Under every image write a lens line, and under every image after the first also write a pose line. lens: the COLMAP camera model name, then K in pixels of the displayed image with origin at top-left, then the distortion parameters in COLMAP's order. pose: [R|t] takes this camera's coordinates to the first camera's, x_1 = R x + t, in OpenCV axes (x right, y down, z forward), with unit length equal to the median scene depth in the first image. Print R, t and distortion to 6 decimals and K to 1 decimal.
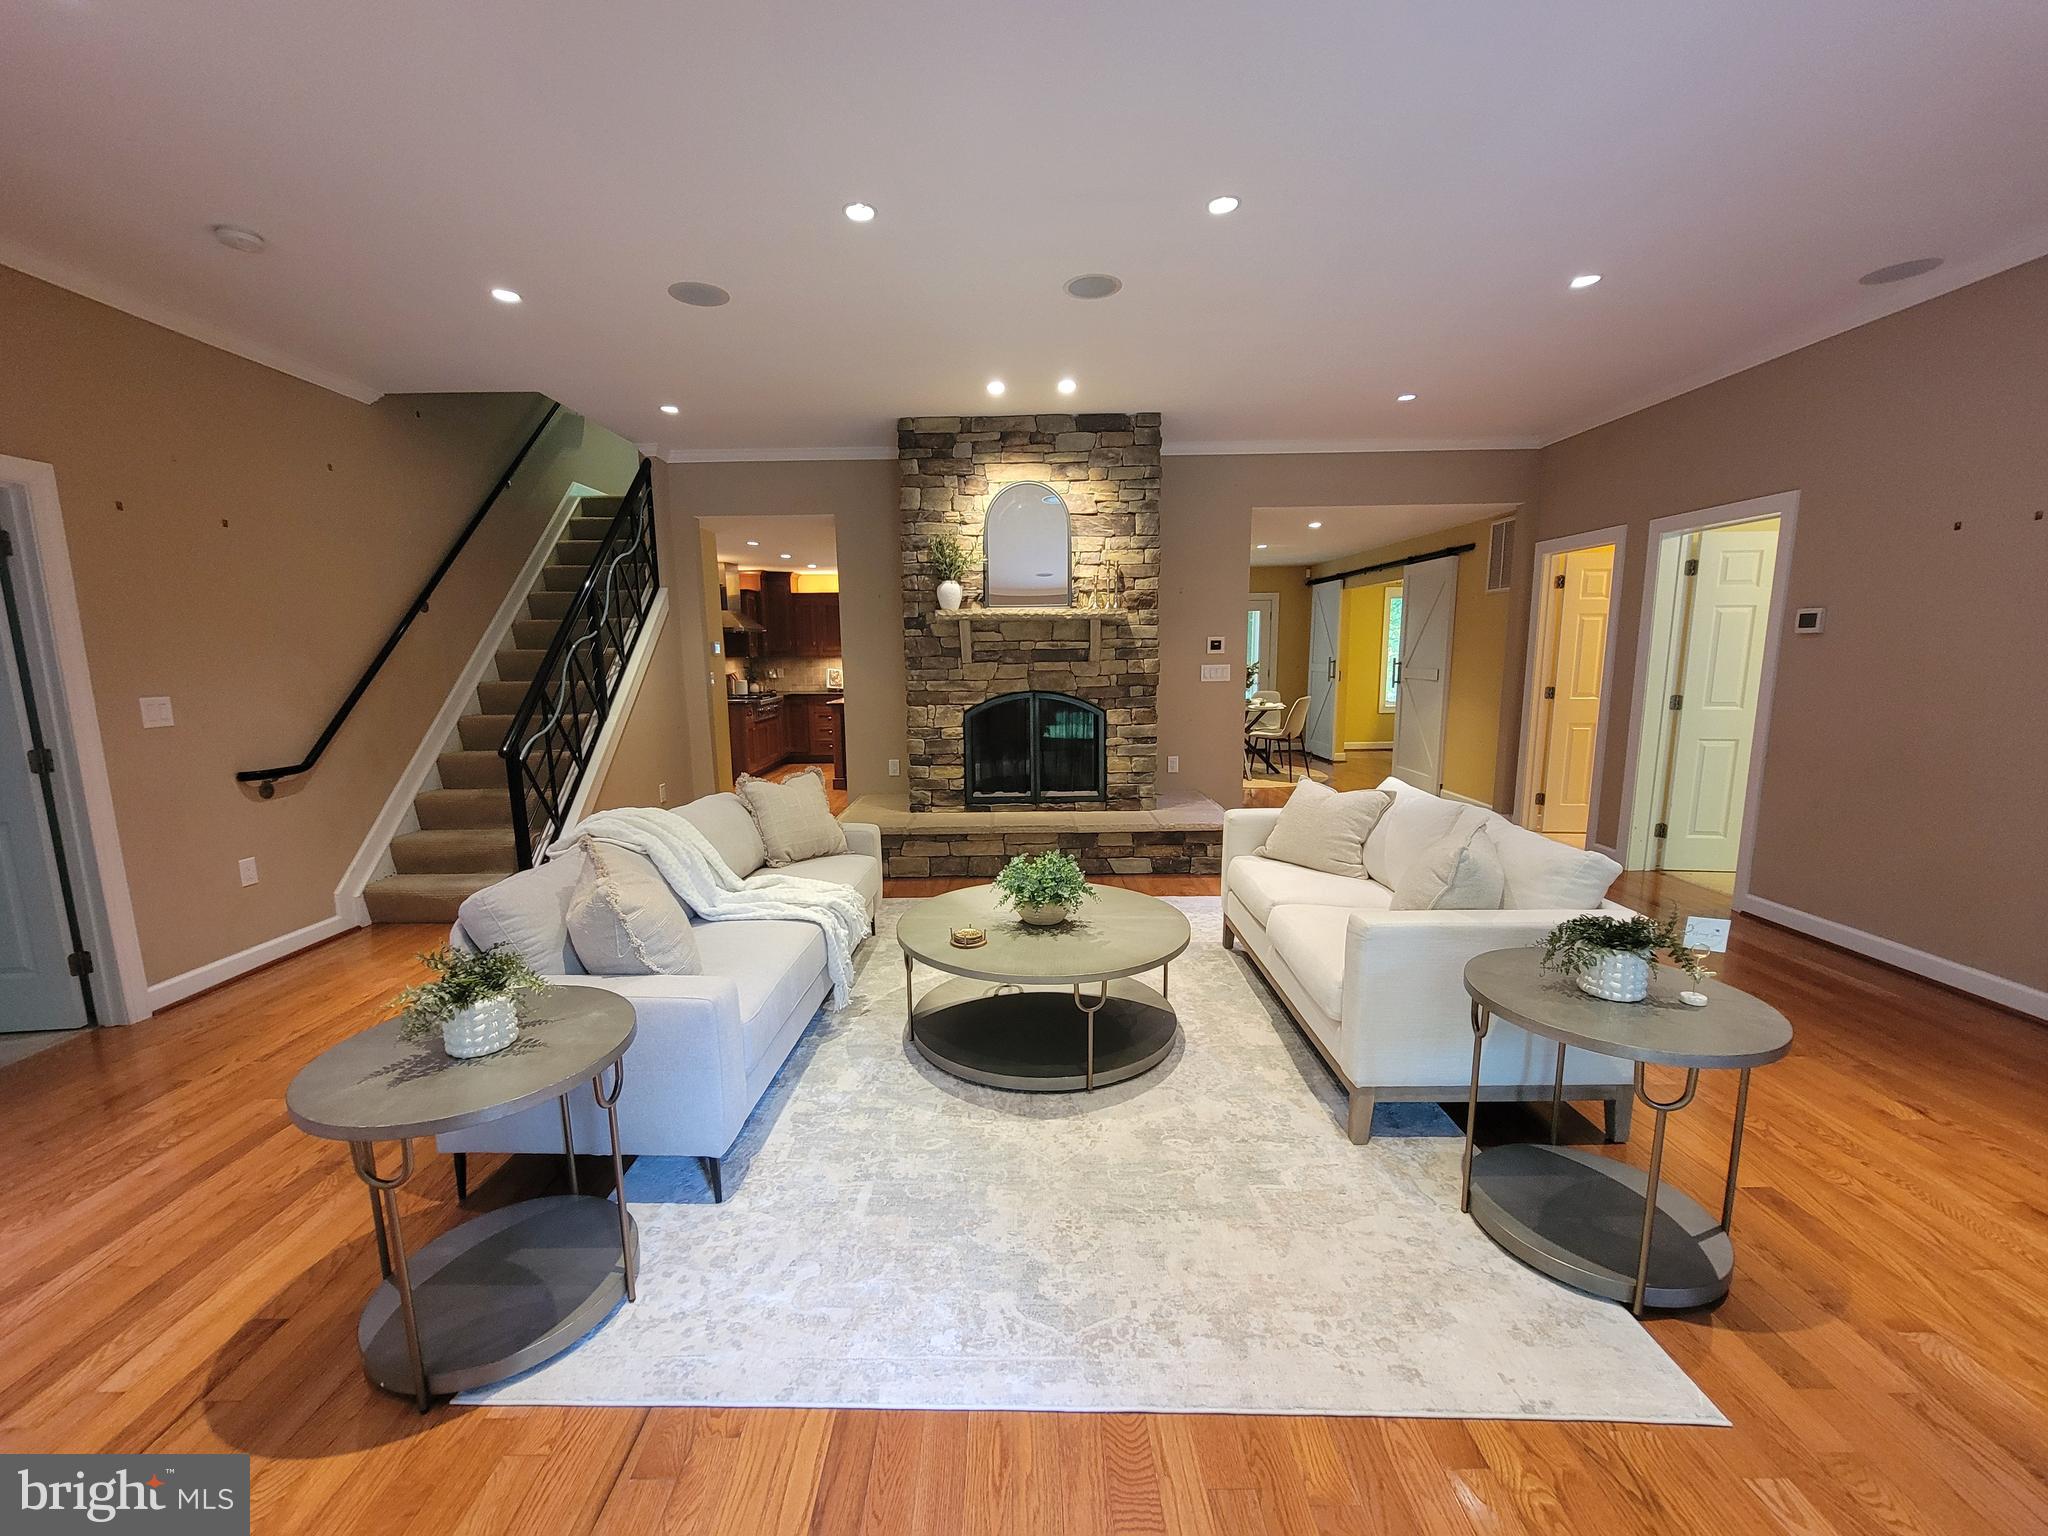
lens RADIAL K [[834.4, 0, 1019.3], [0, 834.4, 775.6], [0, 0, 1]] dist [-0.002865, 0.000019]
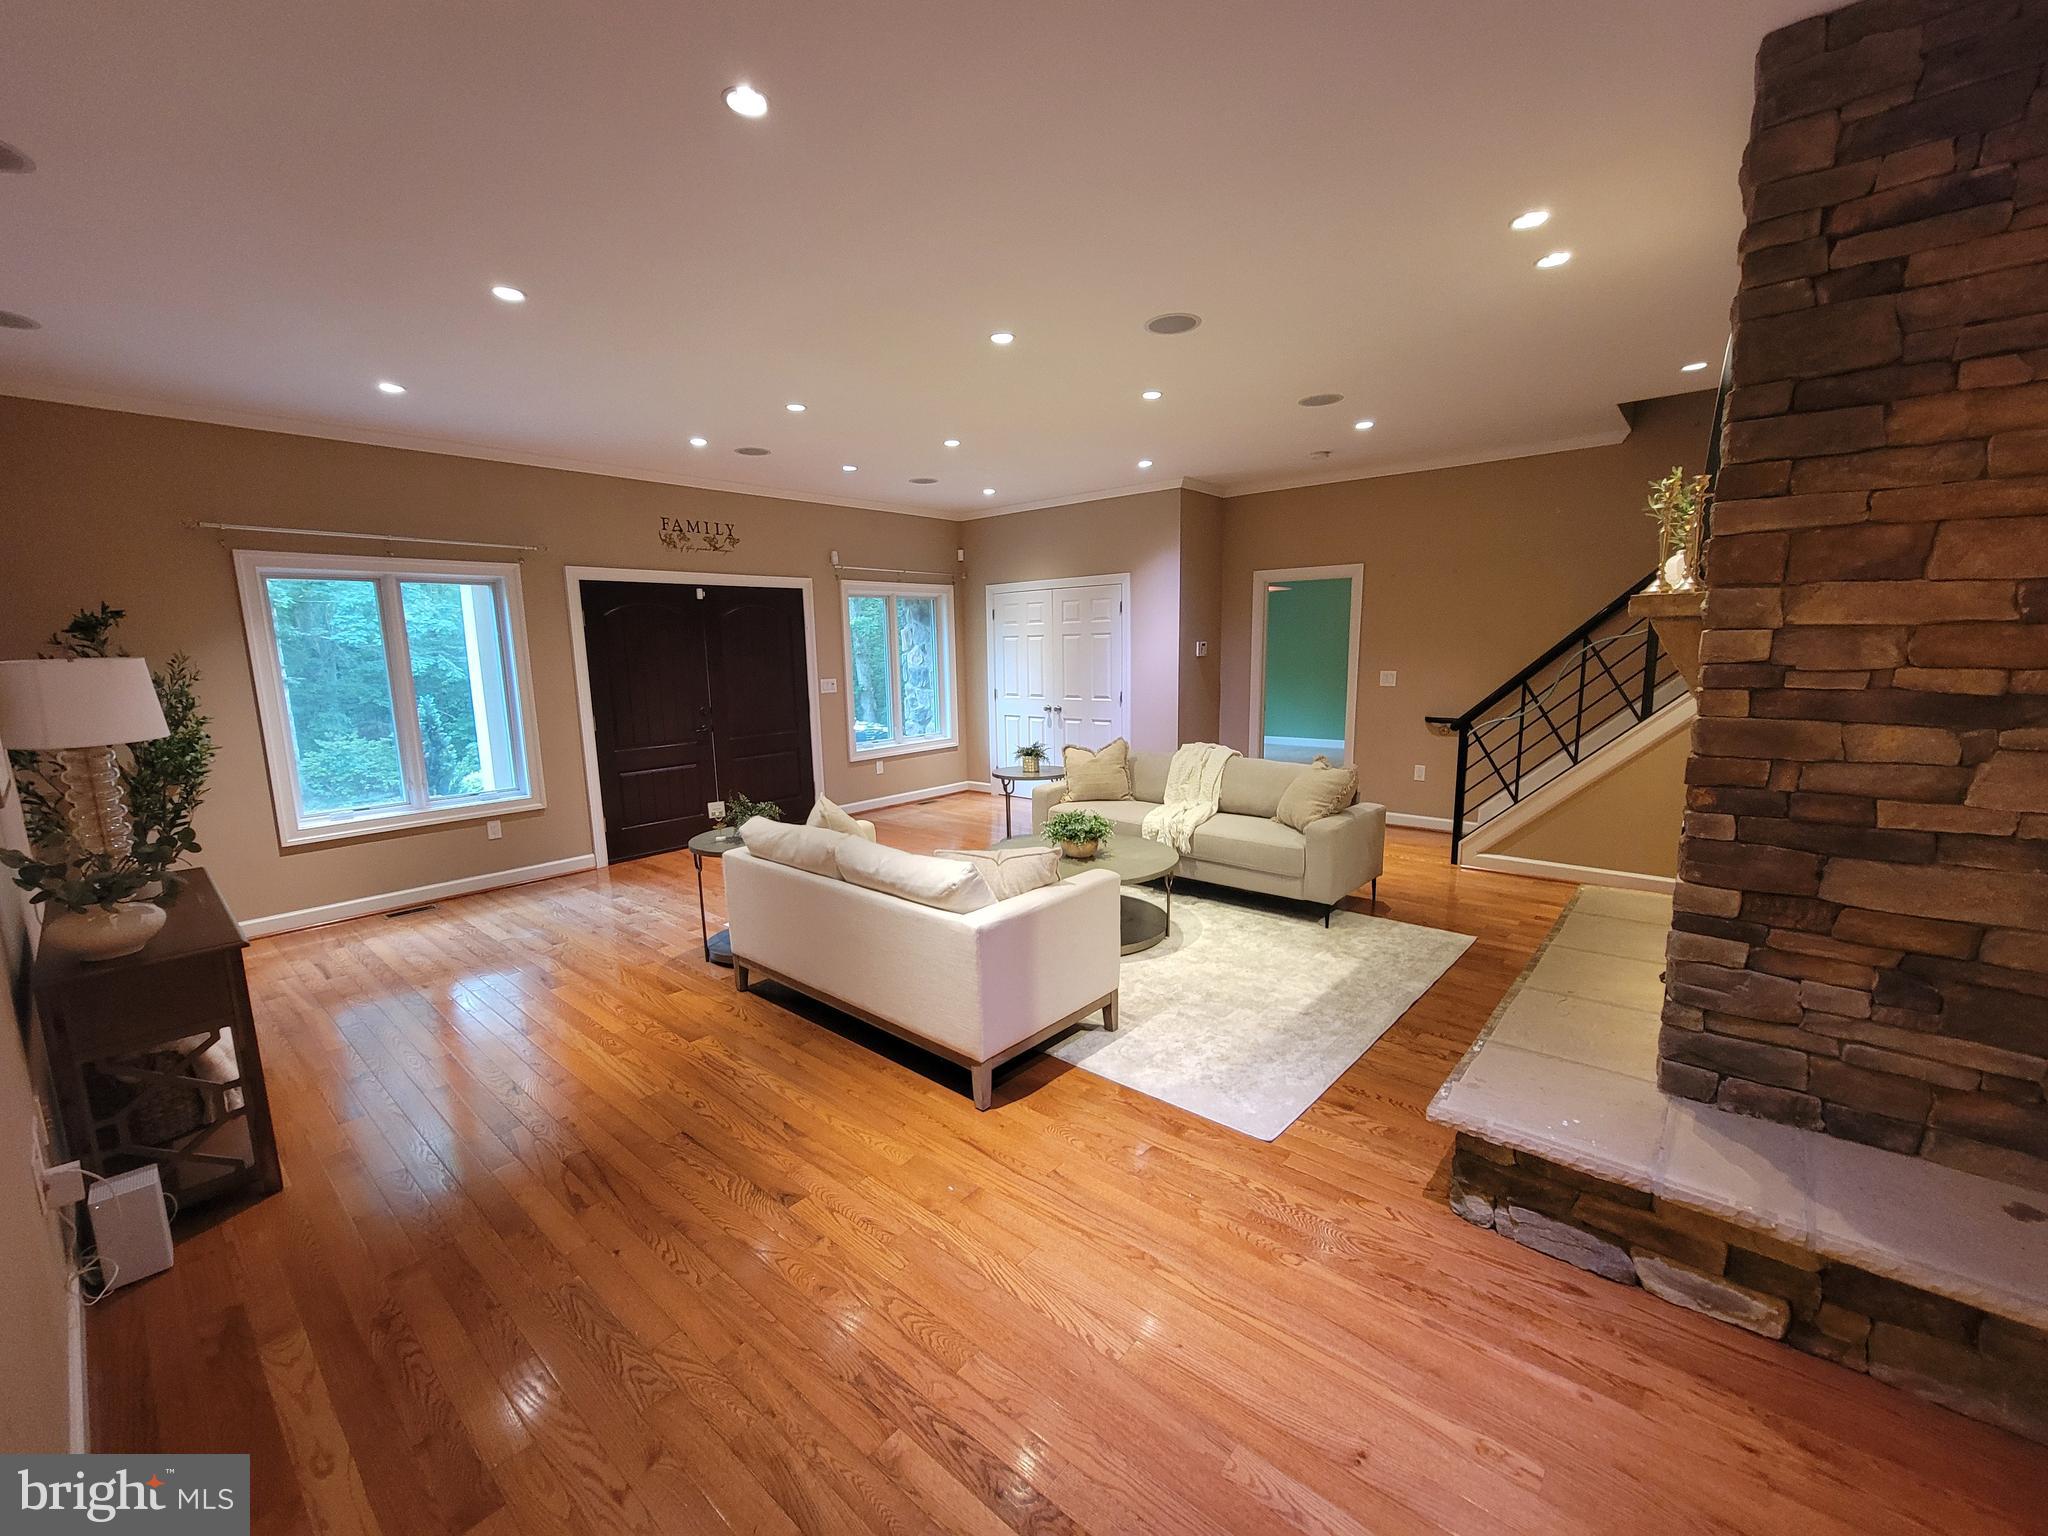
lens RADIAL K [[838.1, 0, 991.3], [0, 838.1, 779.5], [0, 0, 1]] dist [0.000569, 0.000121]
pose [[-0.676115, 0.146946, -0.721995, 0.678980], [-0.078162, 0.960076, 0.268597, -0.194186], [0.732639, 0.238035, -0.637636, 1.034586]]
